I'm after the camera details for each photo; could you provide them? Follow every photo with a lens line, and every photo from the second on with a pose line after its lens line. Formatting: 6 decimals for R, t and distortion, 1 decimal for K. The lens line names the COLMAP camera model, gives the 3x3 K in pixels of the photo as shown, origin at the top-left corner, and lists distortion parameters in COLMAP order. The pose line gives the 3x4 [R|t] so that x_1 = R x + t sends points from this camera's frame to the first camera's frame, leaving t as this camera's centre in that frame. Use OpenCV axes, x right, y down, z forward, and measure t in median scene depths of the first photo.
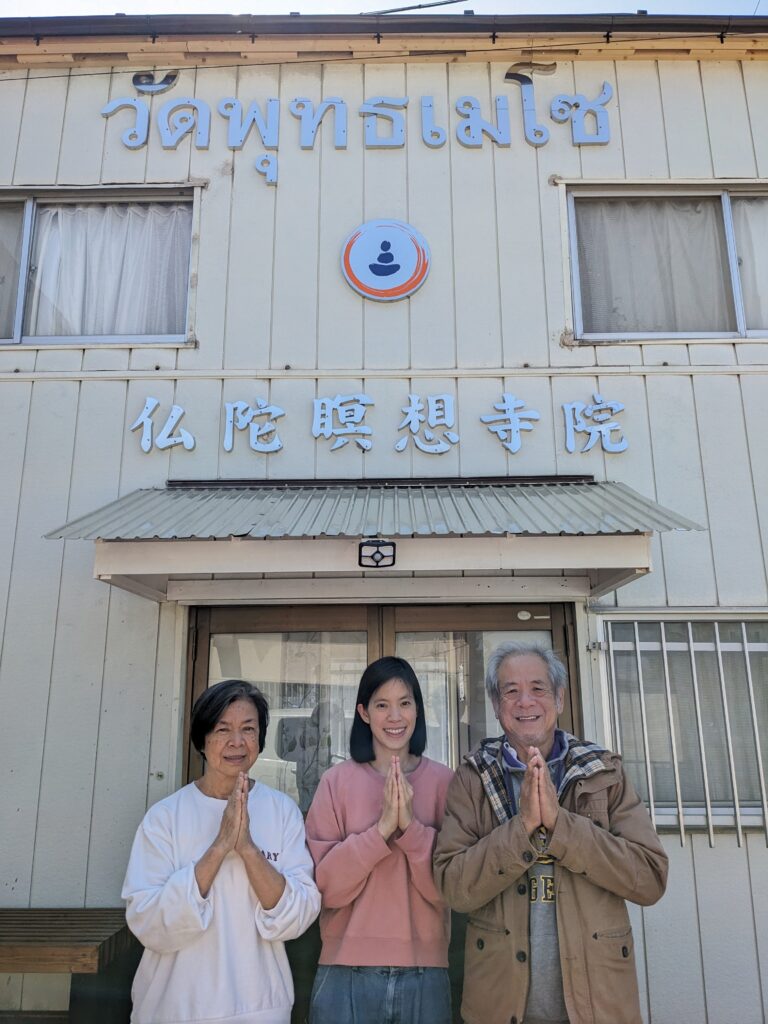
lens RADIAL K [[801.8, 0, 396.9], [0, 801.8, 496.9], [0, 0, 1]] dist [0.055790, -0.083528]
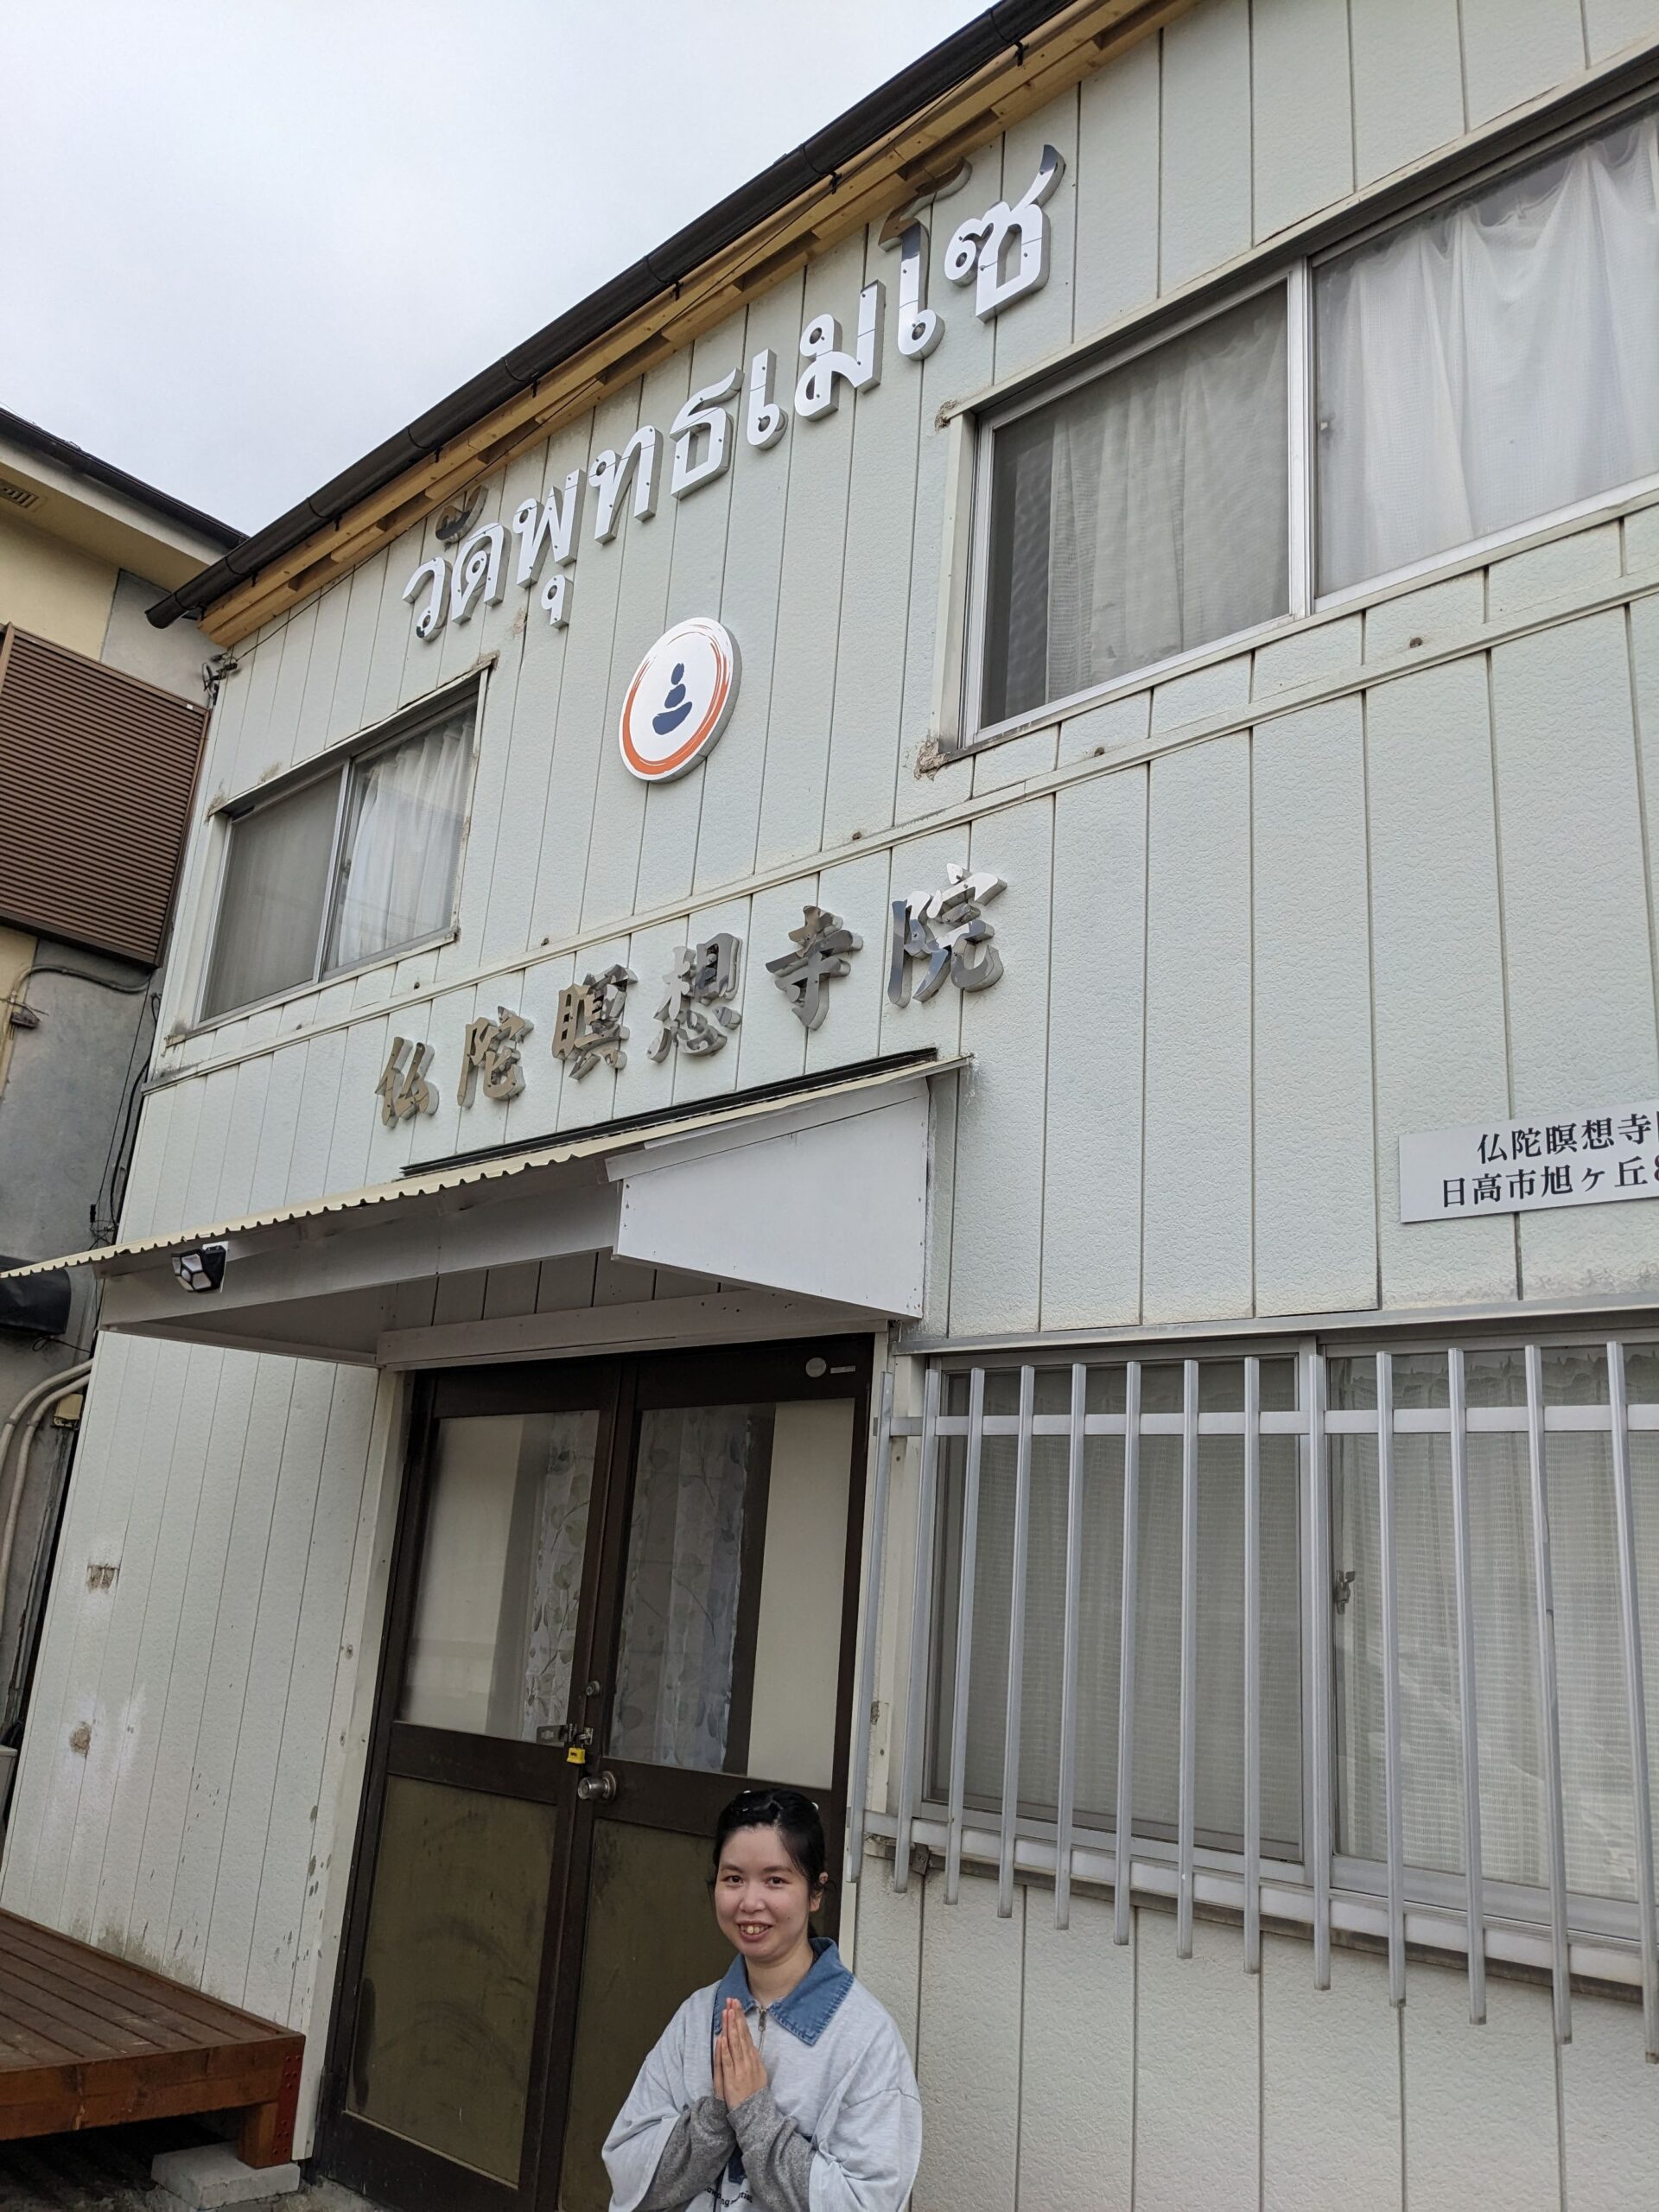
lens RADIAL K [[1732.0, 0, 837.8], [0, 1732.0, 1079.4], [0, 0, 1]] dist [0.055790, -0.083528]
pose [[0.723679, -0.147867, -0.674110, 0.820784], [0.110934, 0.988999, -0.097848, 0.076282], [0.681163, -0.003971, 0.732121, 0.249980]]
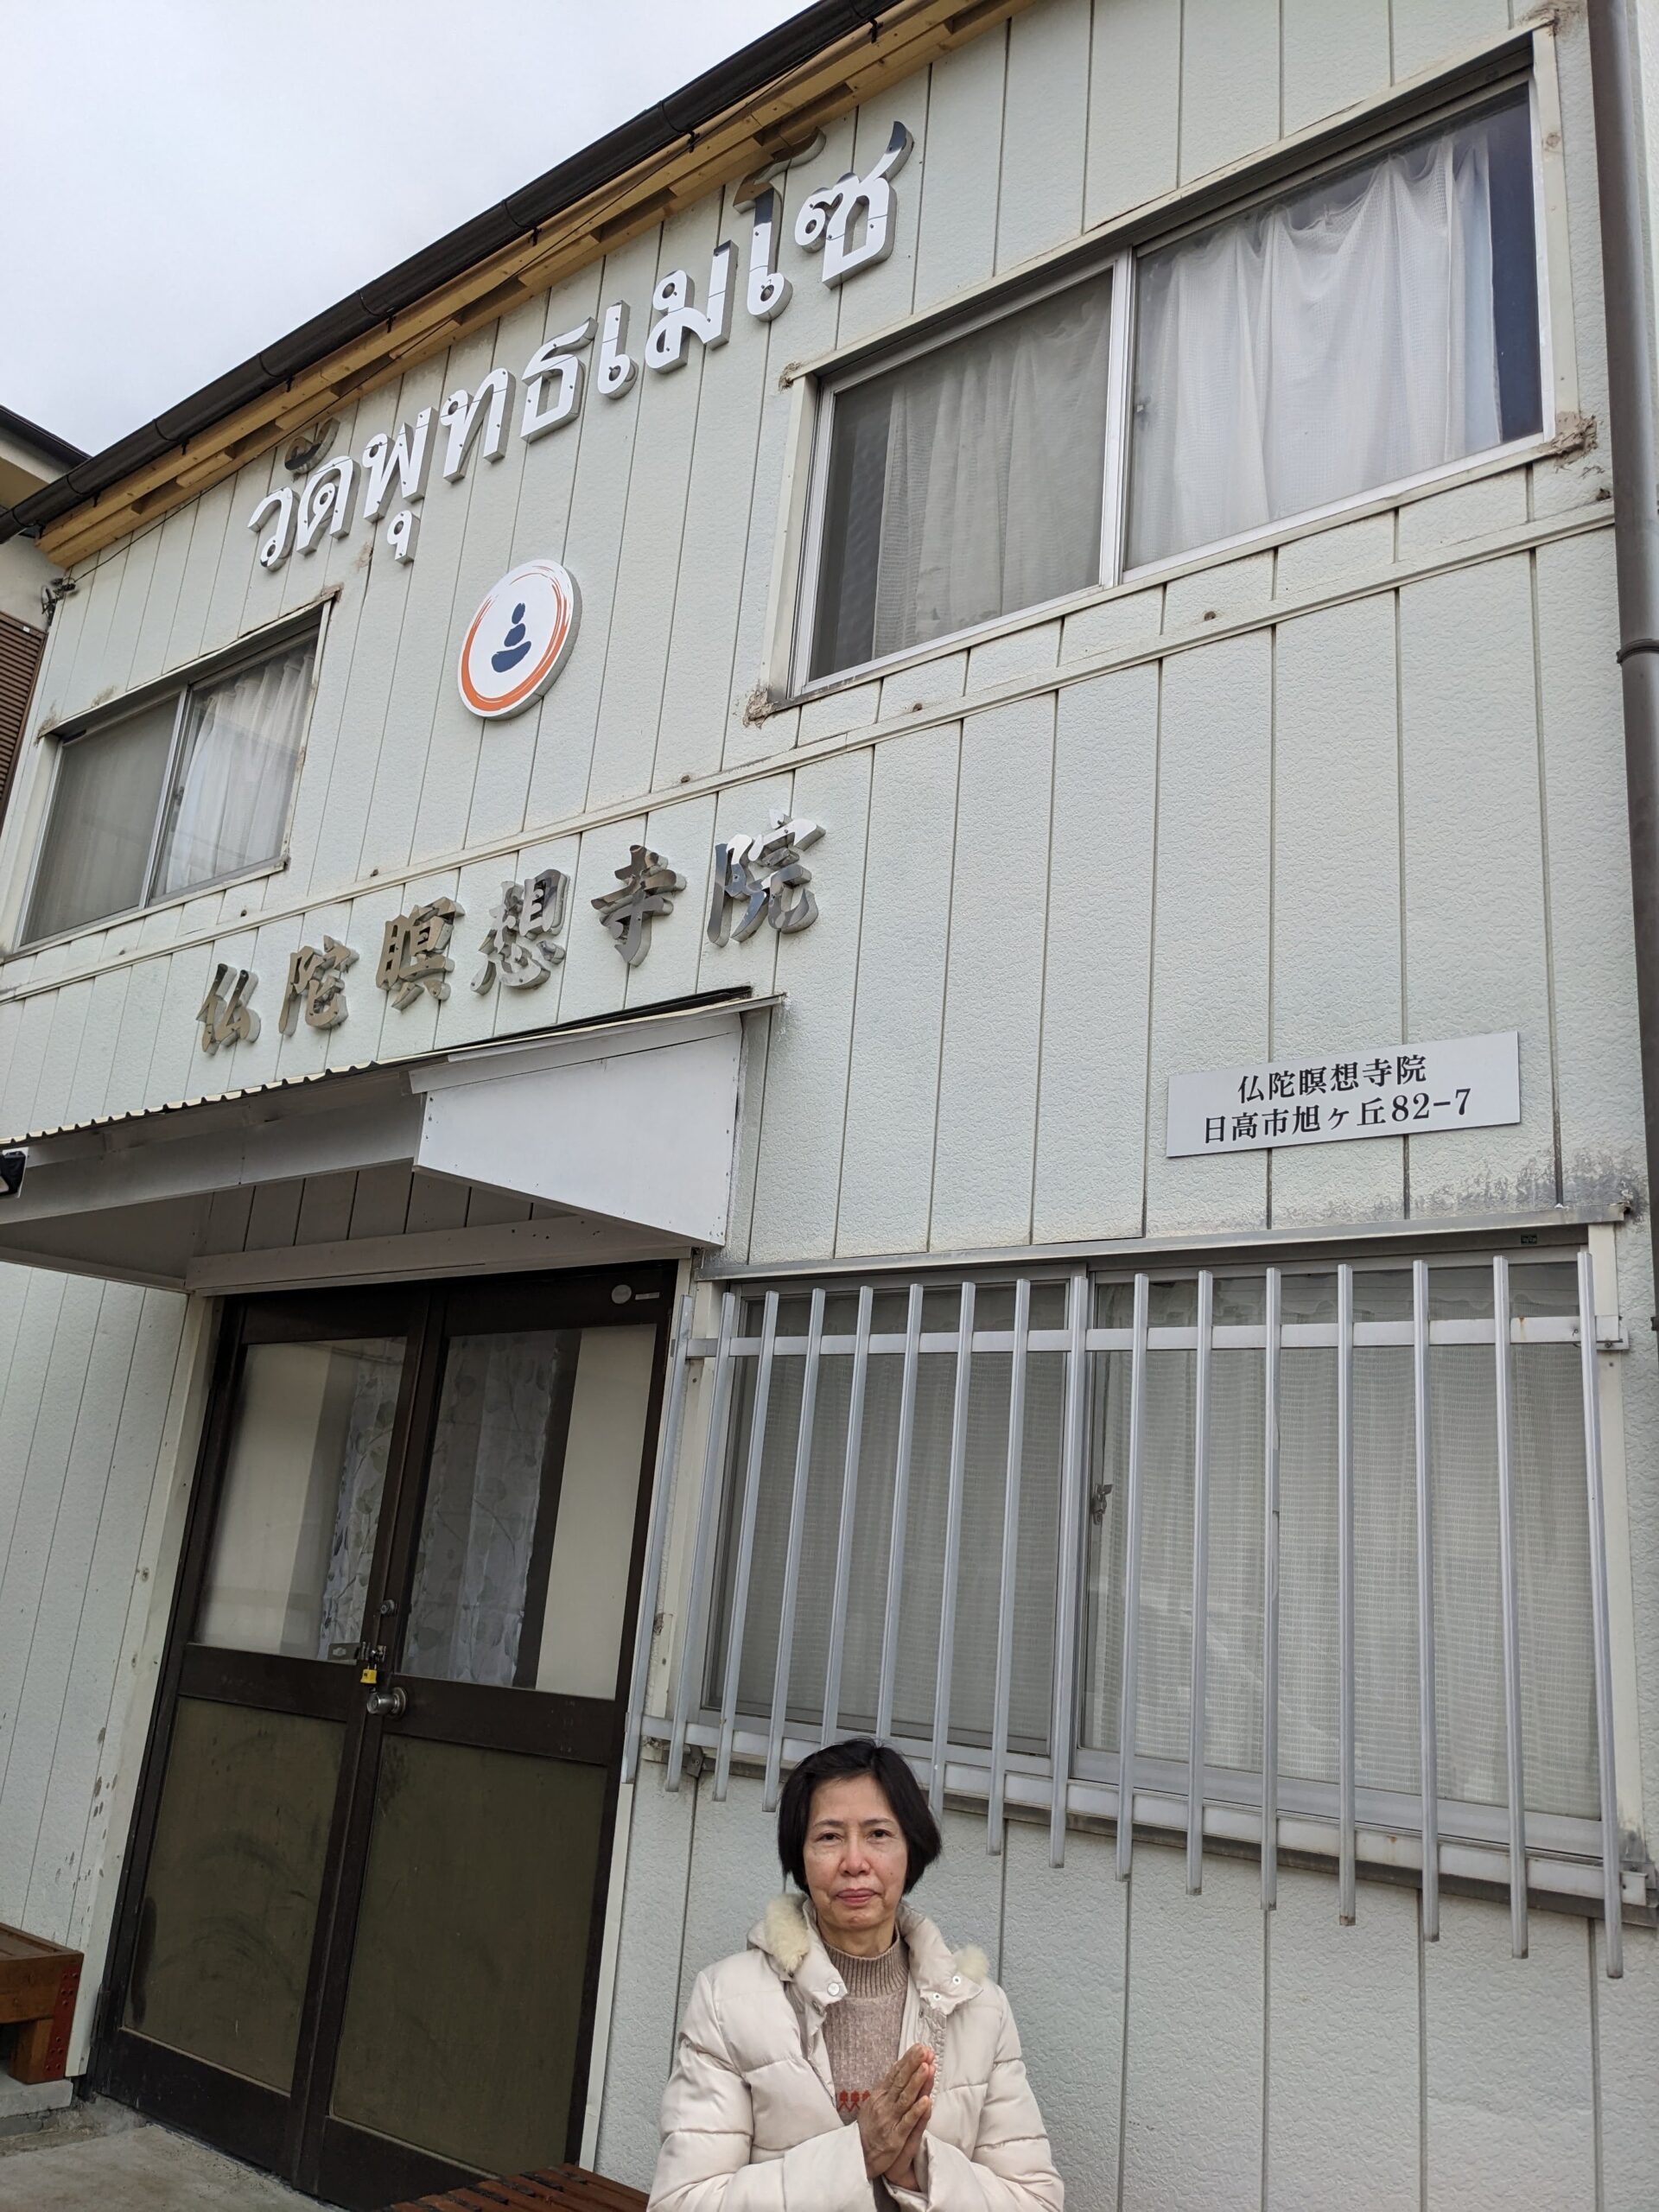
lens RADIAL K [[1732.0, 0, 840.2], [0, 1732.0, 1063.3], [0, 0, 1]] dist [0.055790, -0.083528]
pose [[0.782003, -0.116678, -0.612255, 0.854899], [0.078749, 0.992945, -0.088645, 0.105598], [0.618279, 0.021106, 0.785675, 0.245688]]
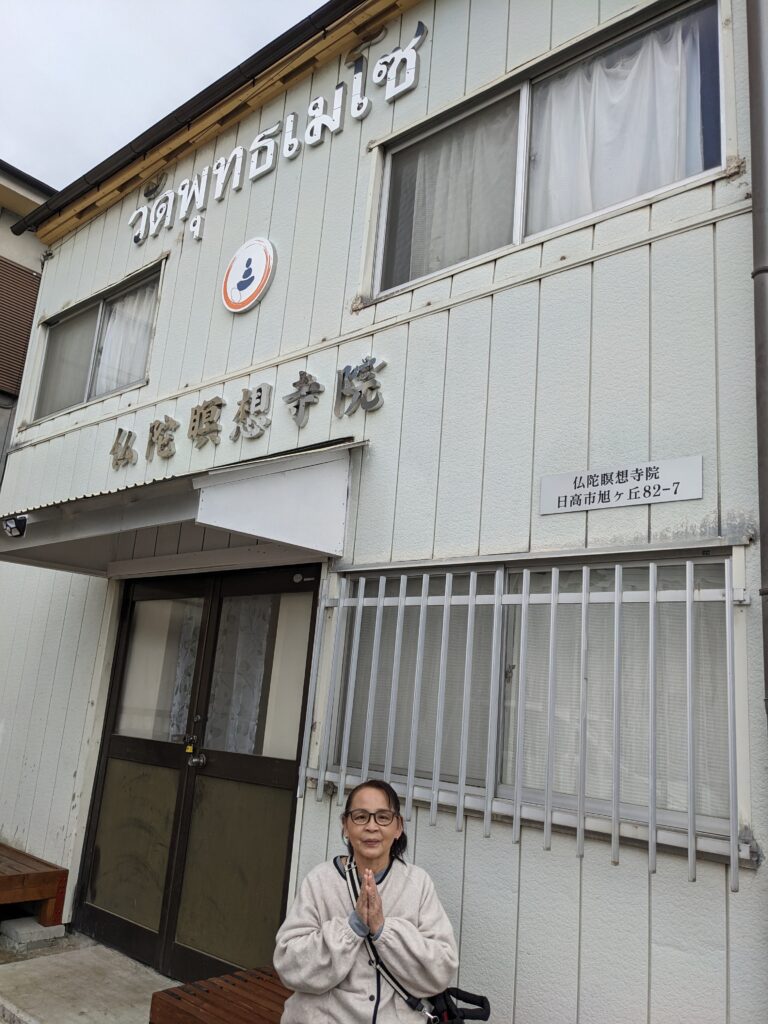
lens RADIAL K [[801.8, 0, 386.6], [0, 801.8, 507.4], [0, 0, 1]] dist [0.055790, -0.083528]
pose [[0.751457, -0.093664, -0.653100, 0.883124], [0.088379, 0.995241, -0.041042, 0.101470], [0.653836, -0.026879, 0.756159, 0.265017]]
